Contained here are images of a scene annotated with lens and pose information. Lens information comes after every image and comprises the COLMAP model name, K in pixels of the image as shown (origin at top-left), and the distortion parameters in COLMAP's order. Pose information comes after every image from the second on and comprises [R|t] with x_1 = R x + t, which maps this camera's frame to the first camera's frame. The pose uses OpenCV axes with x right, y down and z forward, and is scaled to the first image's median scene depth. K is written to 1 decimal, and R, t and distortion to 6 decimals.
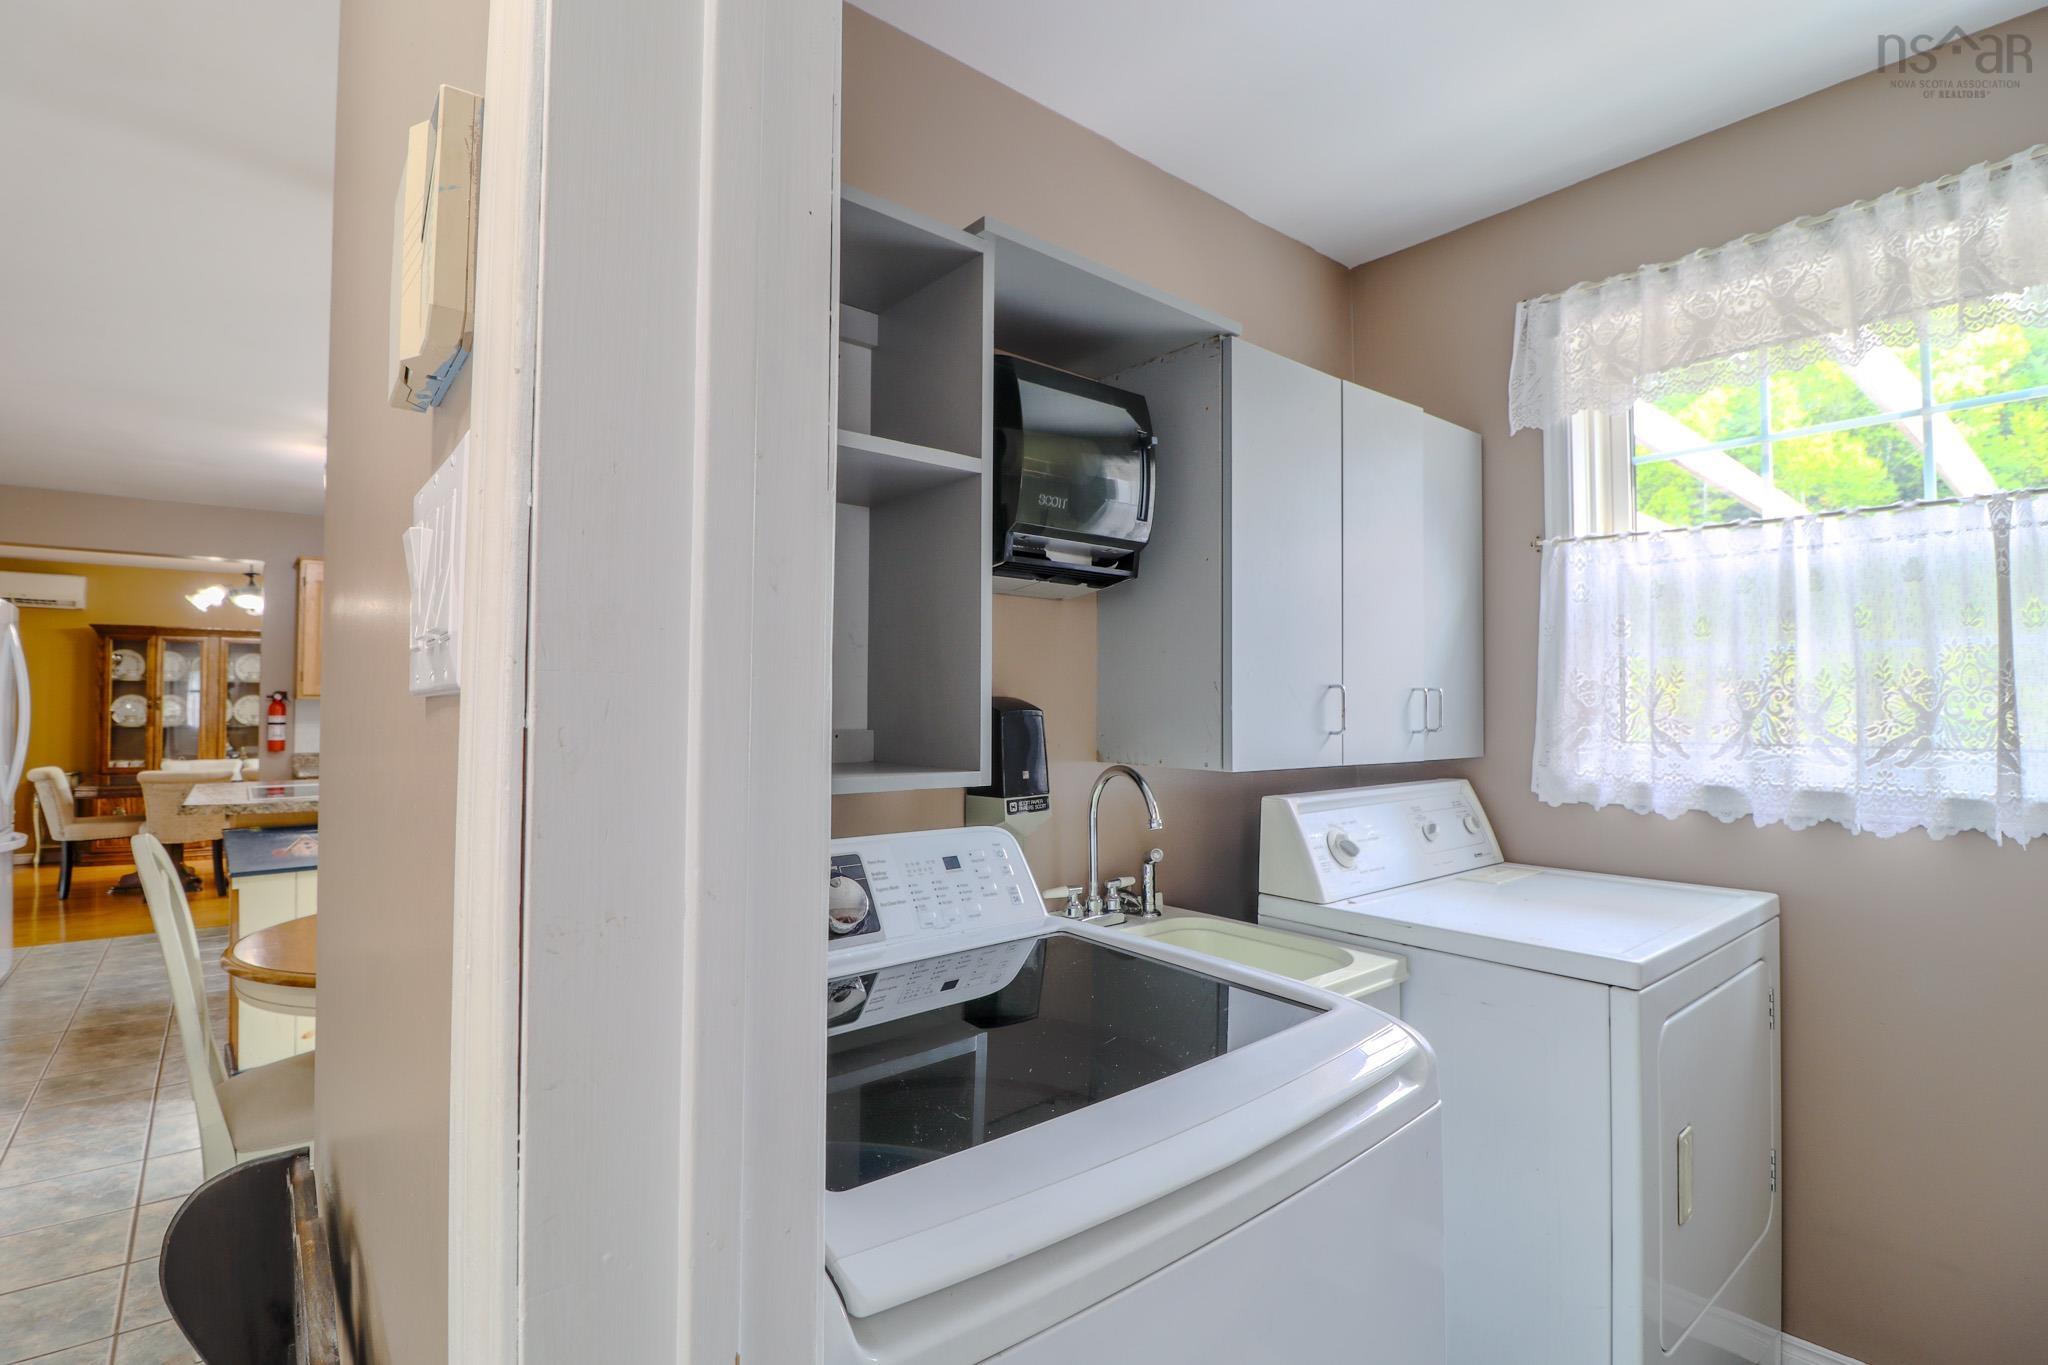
lens RADIAL K [[954.8, 0, 1013.2], [0, 954.8, 680.0], [0, 0, 1]] dist [0.000118, -0.012949]
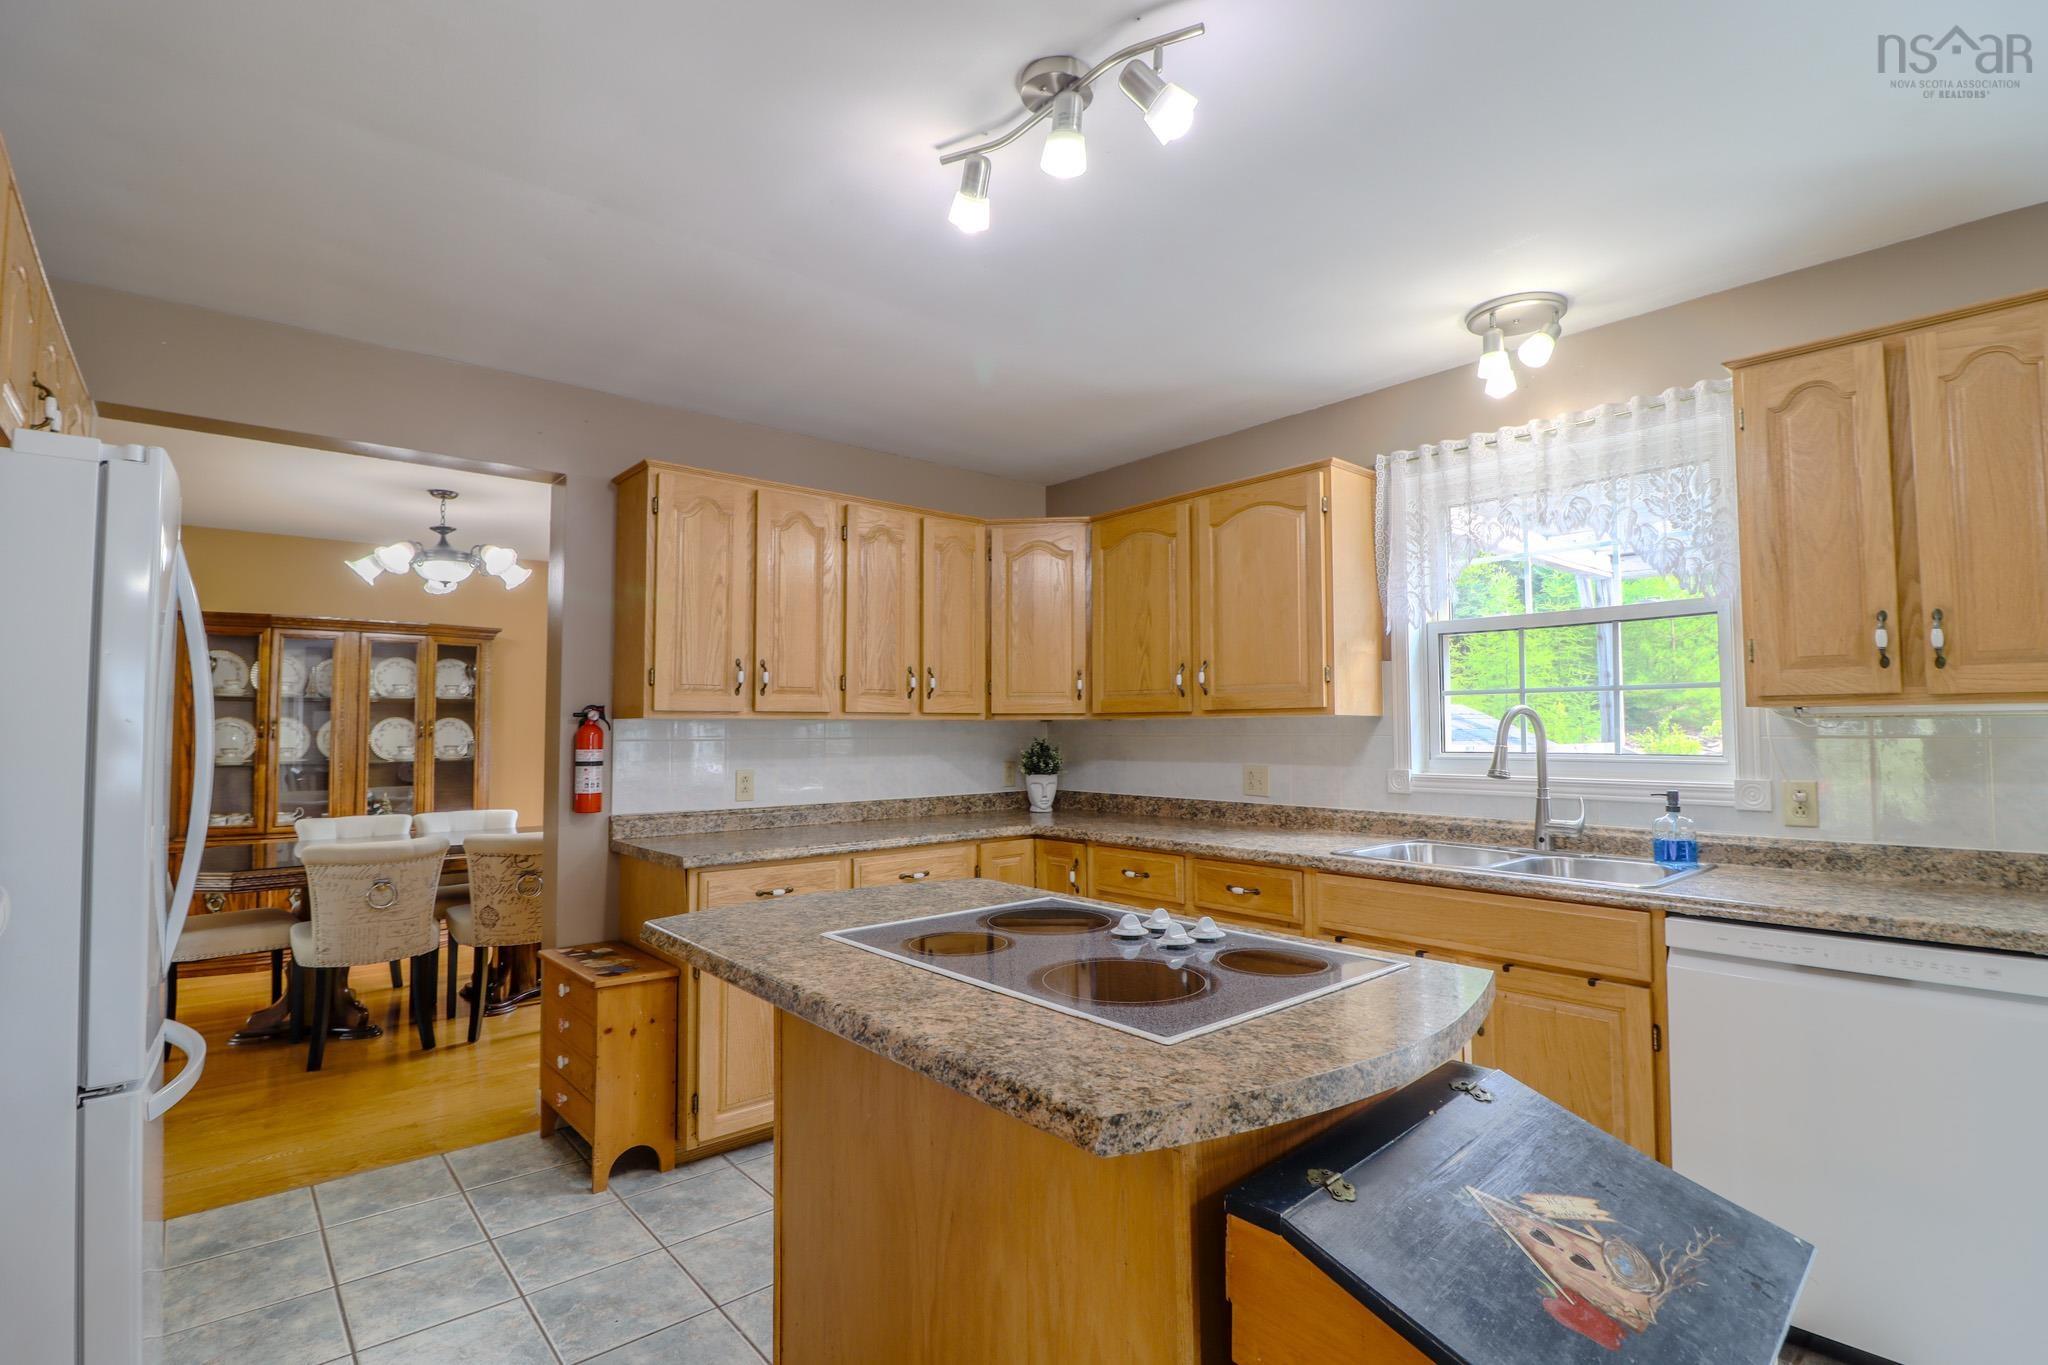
lens RADIAL K [[954.8, 0, 1016.6], [0, 954.8, 678.3], [0, 0, 1]] dist [0.000118, -0.012949]
pose [[0.999808, -0.004338, 0.019088, -0.423959], [0.004848, 0.999631, -0.026727, 0.009741], [-0.018965, 0.026815, 0.999461, 0.344958]]
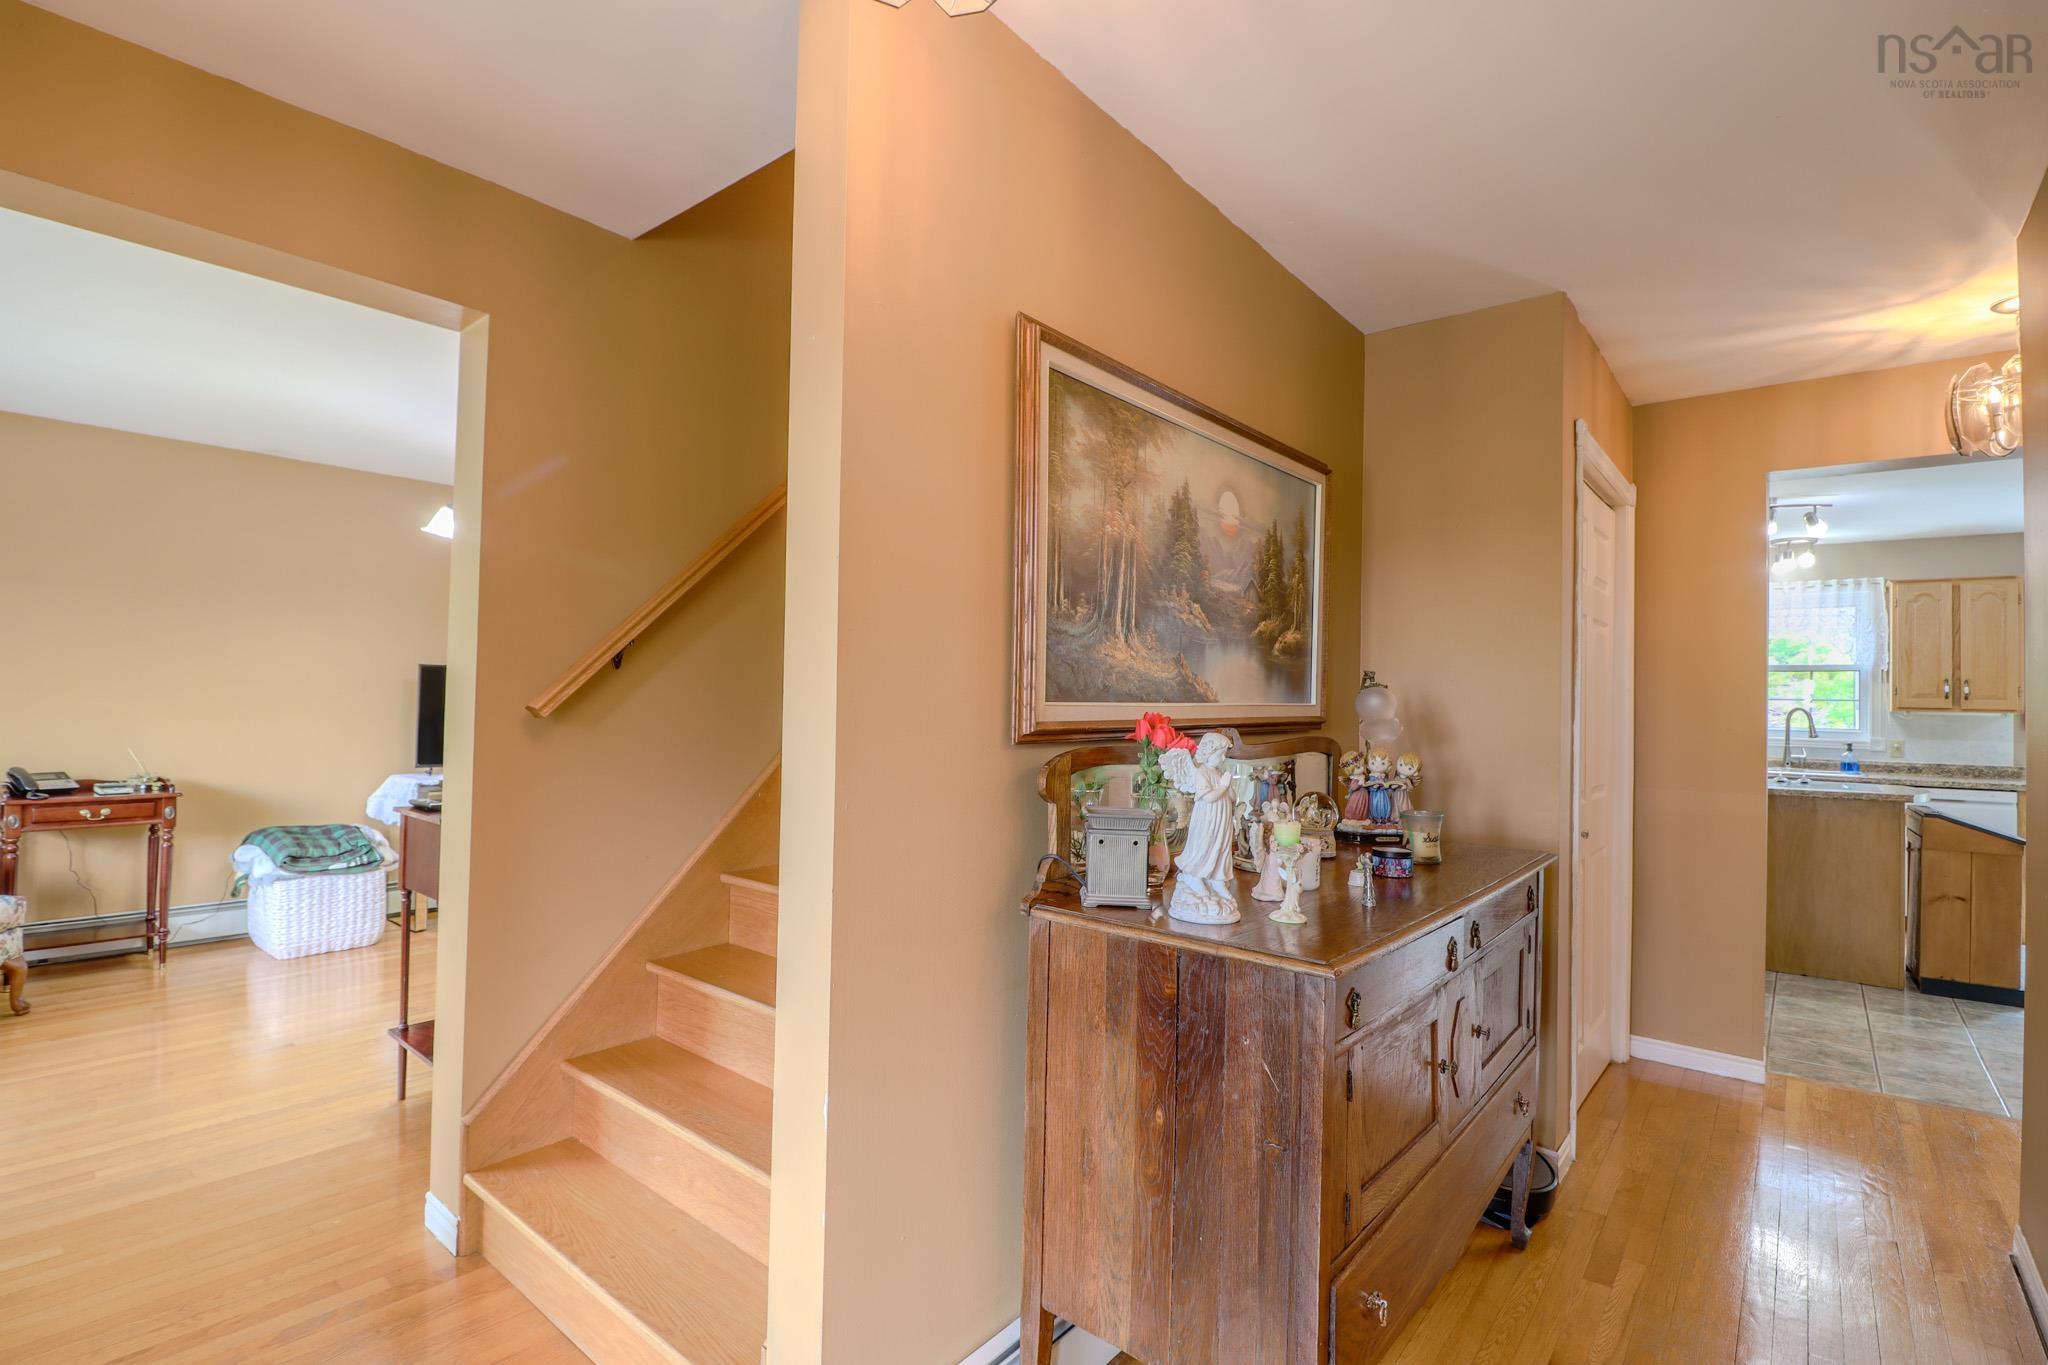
lens RADIAL K [[954.8, 0, 1012.8], [0, 954.8, 676.4], [0, 0, 1]] dist [0.000118, -0.012949]
pose [[0.982075, 0.023028, 0.187079, -1.095781], [-0.024153, 0.999701, 0.003737, -0.002866], [-0.186938, -0.008188, 0.982338, -0.020172]]
